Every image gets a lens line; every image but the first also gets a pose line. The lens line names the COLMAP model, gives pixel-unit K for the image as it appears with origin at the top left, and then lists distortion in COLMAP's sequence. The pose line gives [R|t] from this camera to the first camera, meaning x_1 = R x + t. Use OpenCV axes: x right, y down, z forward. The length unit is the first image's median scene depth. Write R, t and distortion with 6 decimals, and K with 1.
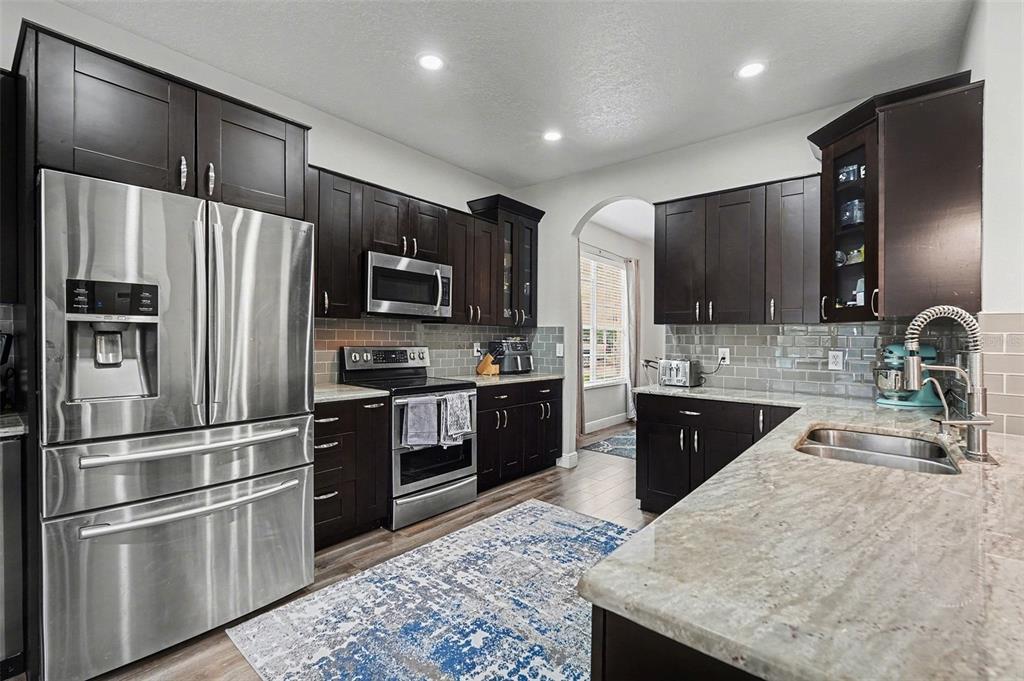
lens RADIAL K [[448.4, 0, 512.0], [0, 448.4, 340.5], [0, 0, 1]] dist [-0.023155, -0.000138]
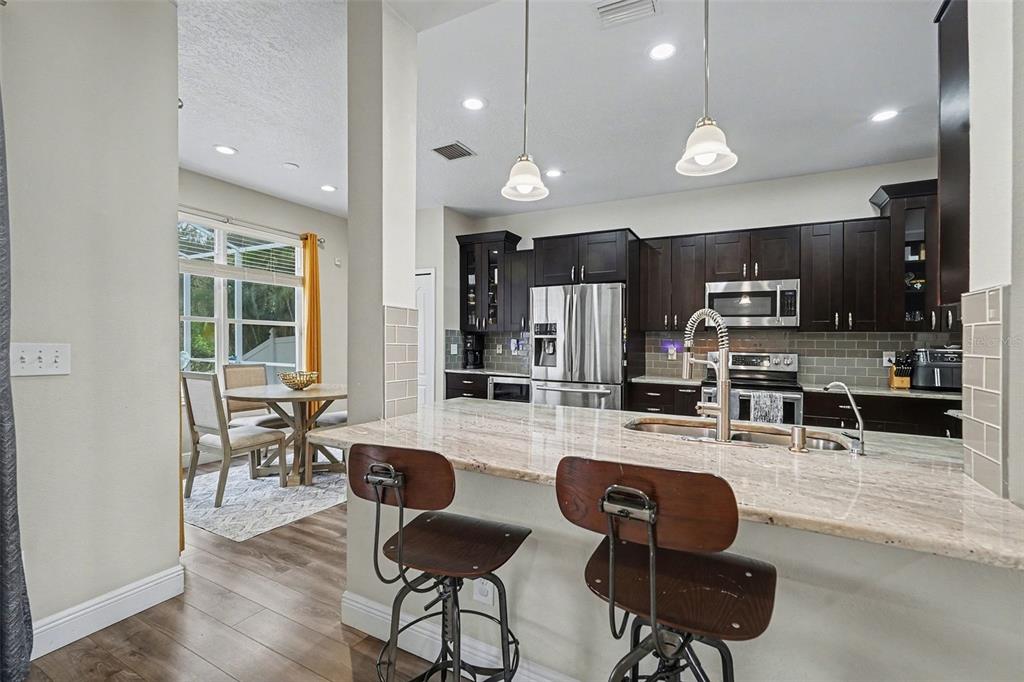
lens RADIAL K [[448.5, 0, 502.3], [0, 448.5, 340.1], [0, 0, 1]] dist [-0.003122, -0.000441]
pose [[0.189328, -0.016949, -0.981768, 0.982001], [-0.014530, 0.999693, -0.020060, 0.017069], [0.981806, 0.018063, 0.189024, 0.119479]]
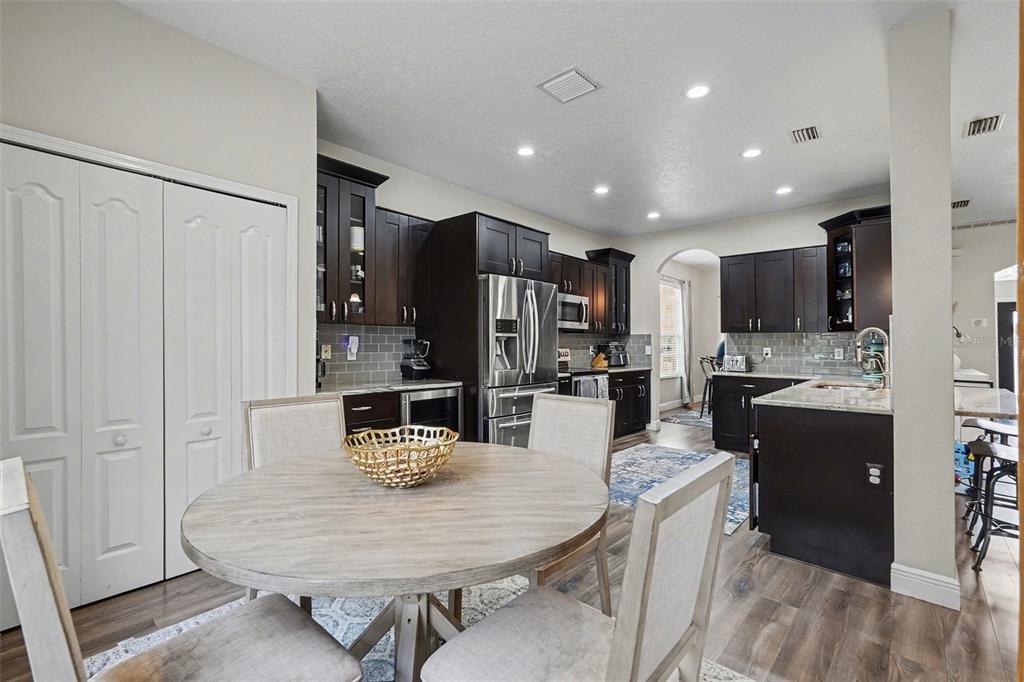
lens RADIAL K [[448.5, 0, 502.3], [0, 448.5, 340.1], [0, 0, 1]] dist [-0.003122, -0.000441]
pose [[0.998244, -0.008538, -0.058611, -0.431308], [0.007866, 0.999901, -0.011686, 0.002437], [0.058705, 0.011204, 0.998213, -0.751644]]
